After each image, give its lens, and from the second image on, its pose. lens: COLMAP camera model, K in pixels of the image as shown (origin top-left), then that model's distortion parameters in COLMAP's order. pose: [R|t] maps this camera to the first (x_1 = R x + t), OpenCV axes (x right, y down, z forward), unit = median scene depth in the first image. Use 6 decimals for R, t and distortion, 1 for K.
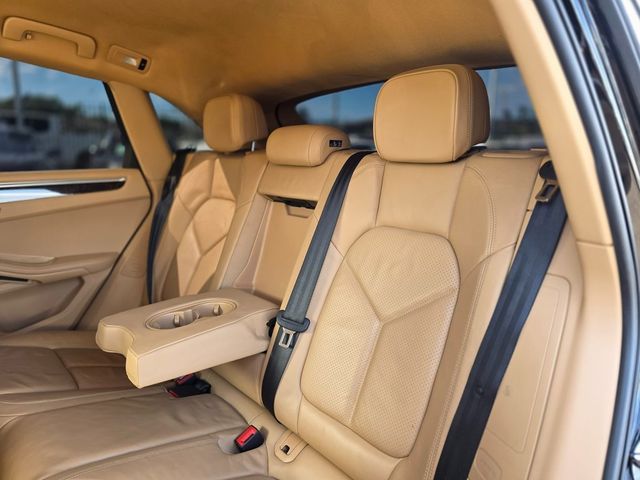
lens RADIAL K [[425.3, 0, 320.0], [0, 425.3, 240.0], [0, 0, 1]] dist [0.058447, -0.058369]
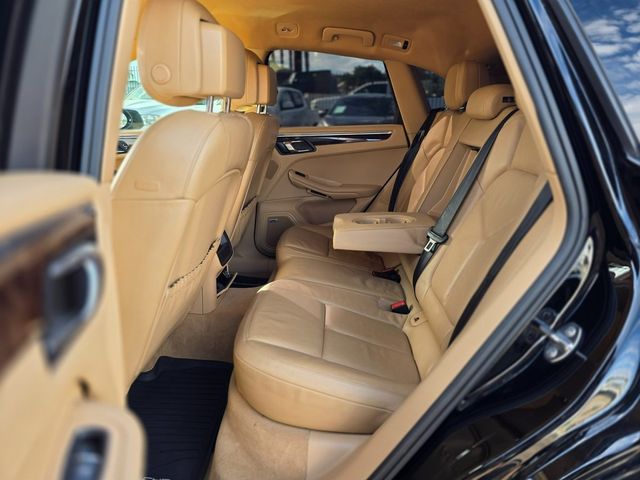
lens RADIAL K [[425.3, 0, 320.0], [0, 425.3, 240.0], [0, 0, 1]] dist [0.058447, -0.058369]
pose [[0.724988, 0.181303, -0.664471, 0.404409], [-0.123006, 0.983305, 0.134090, 0.048305], [0.677689, -0.015480, 0.735186, -0.189282]]
